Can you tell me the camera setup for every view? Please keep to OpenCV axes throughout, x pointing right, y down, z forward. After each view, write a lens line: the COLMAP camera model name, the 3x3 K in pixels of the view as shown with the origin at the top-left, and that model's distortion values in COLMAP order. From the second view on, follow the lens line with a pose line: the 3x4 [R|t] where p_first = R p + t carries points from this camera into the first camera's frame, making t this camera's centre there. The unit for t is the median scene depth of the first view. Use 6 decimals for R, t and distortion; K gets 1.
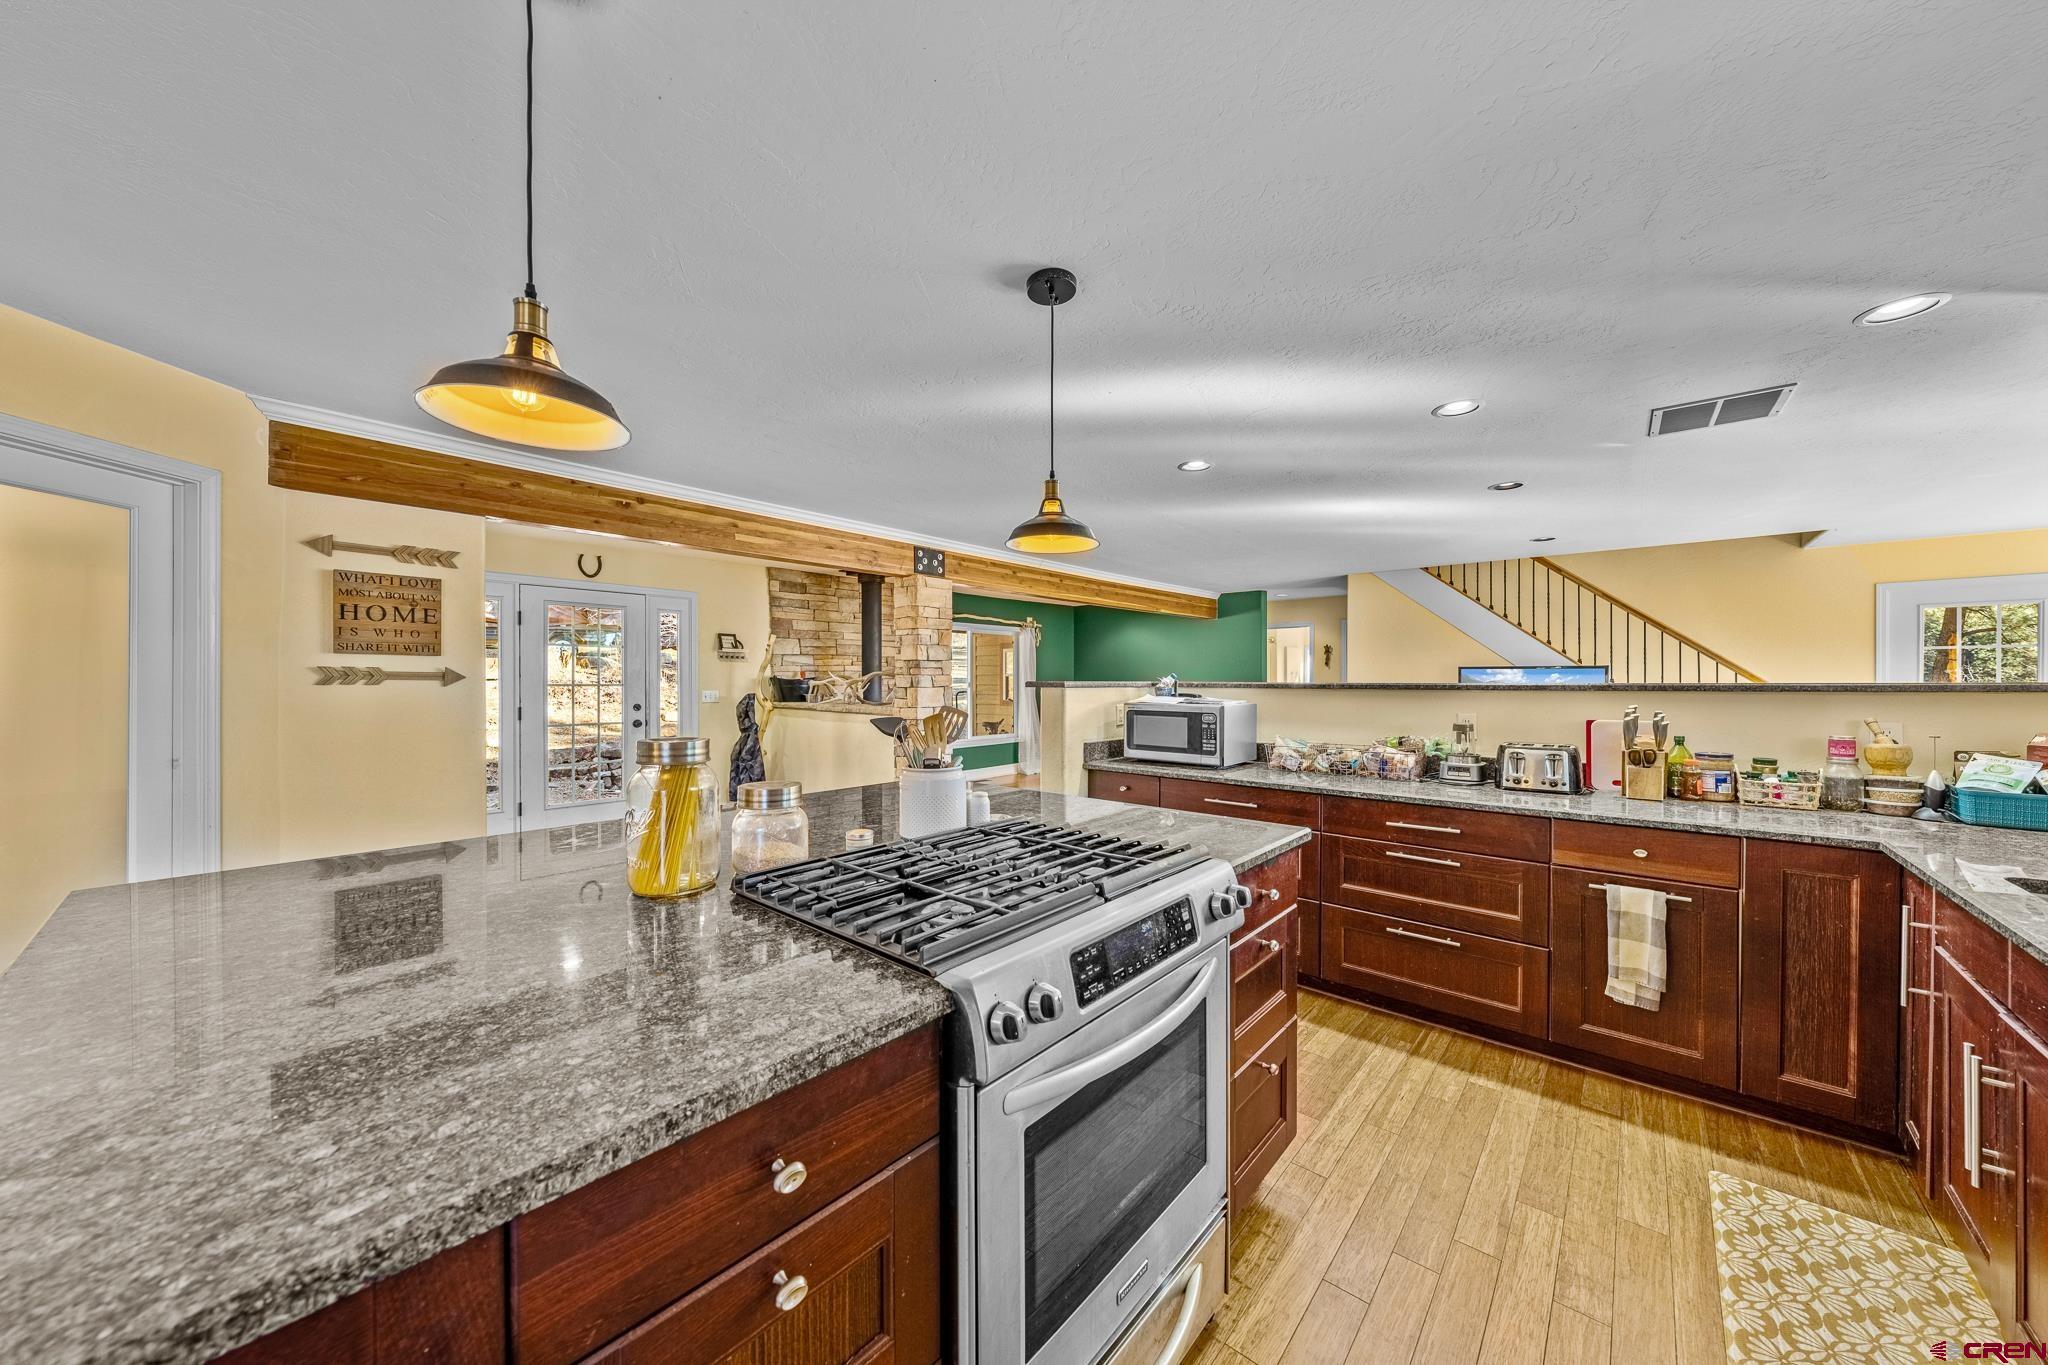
lens RADIAL K [[698.5, 0, 1025.5], [0, 698.5, 685.9], [0, 0, 1]] dist [-0.003126, -0.000178]
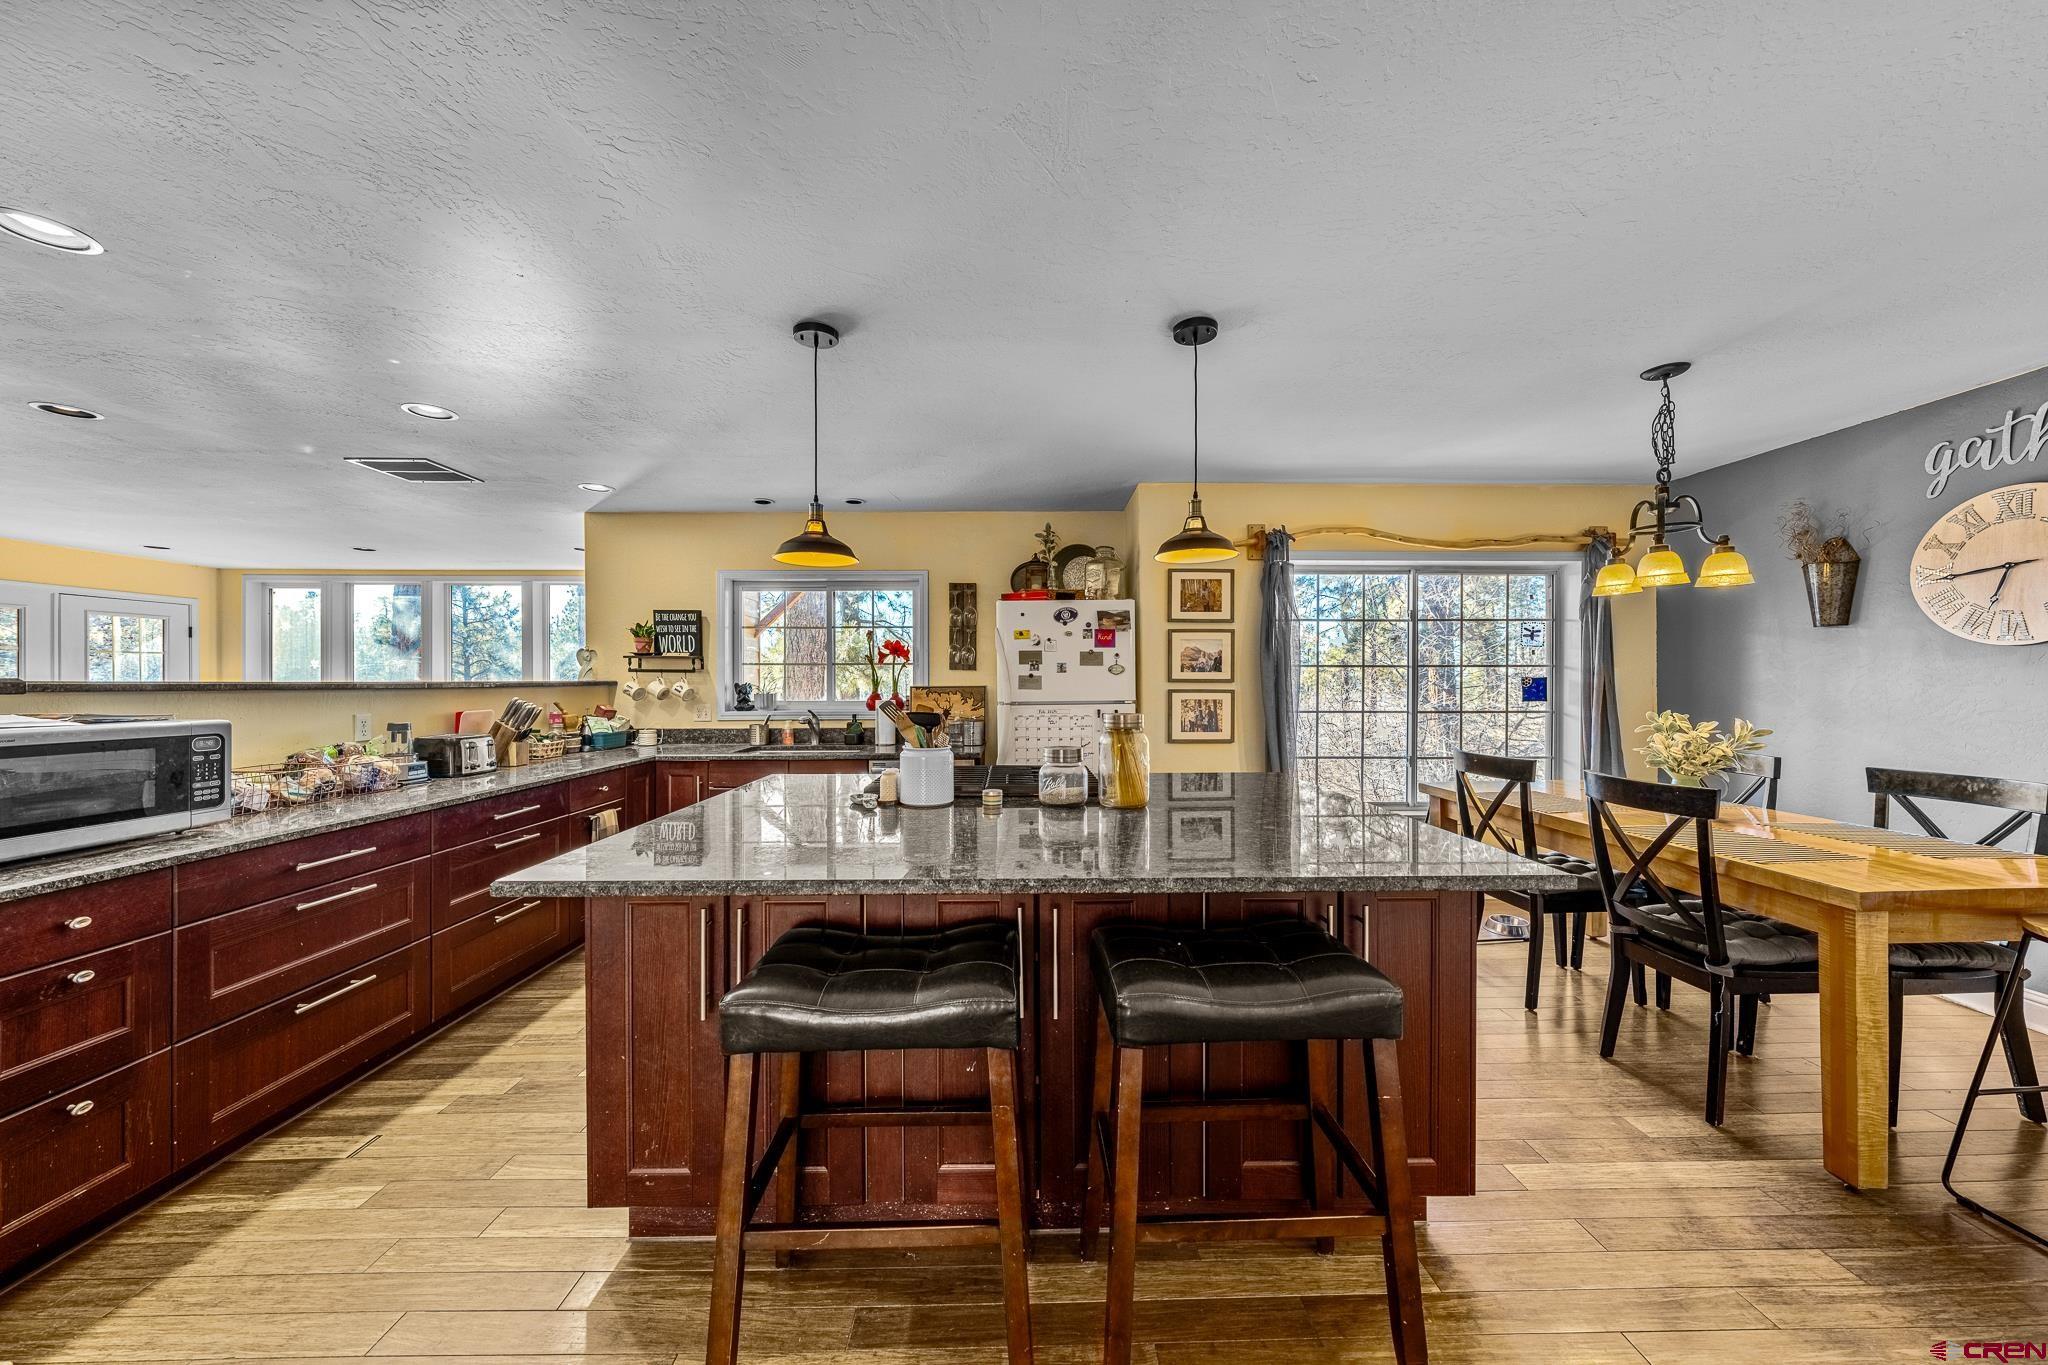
lens RADIAL K [[698.5, 0, 1025.5], [0, 698.5, 685.9], [0, 0, 1]] dist [-0.003126, -0.000178]
pose [[-0.673191, -0.003313, 0.739461, -0.450713], [0.006296, 0.999928, 0.010211, -0.001965], [-0.739442, 0.011529, -0.673121, 0.654086]]
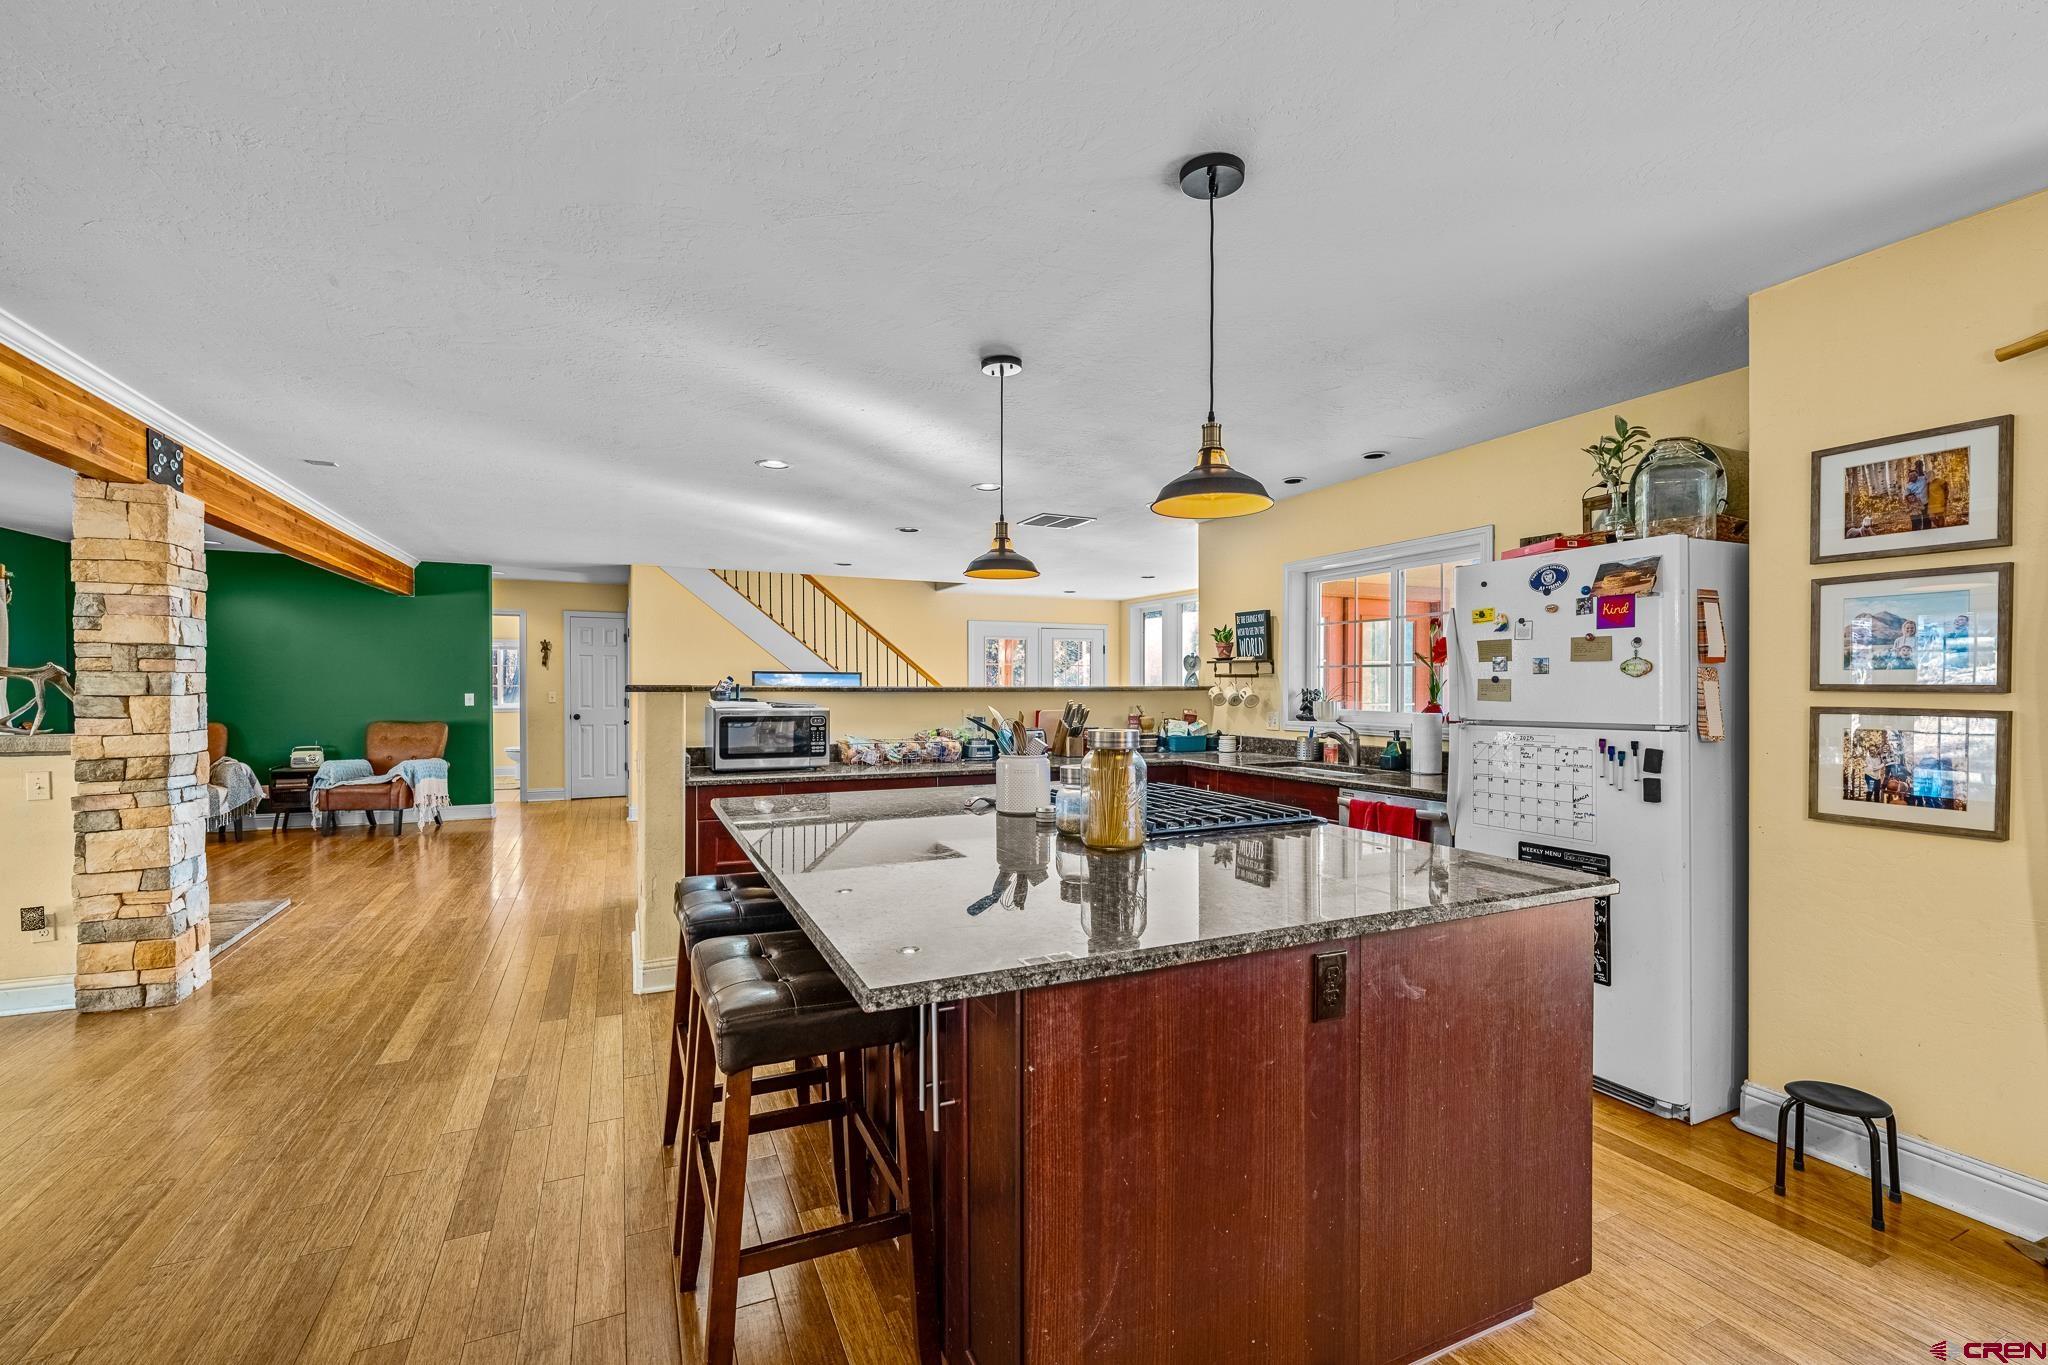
lens RADIAL K [[883.9, 0, 1030.9], [0, 883.9, 695.8], [0, 0, 1]] dist [-0.002465, -0.000451]
pose [[0.398809, -0.009165, 0.916988, -0.593242], [0.004335, 0.999958, 0.008109, -0.000209], [-0.917024, 0.000741, 0.398832, 0.141800]]
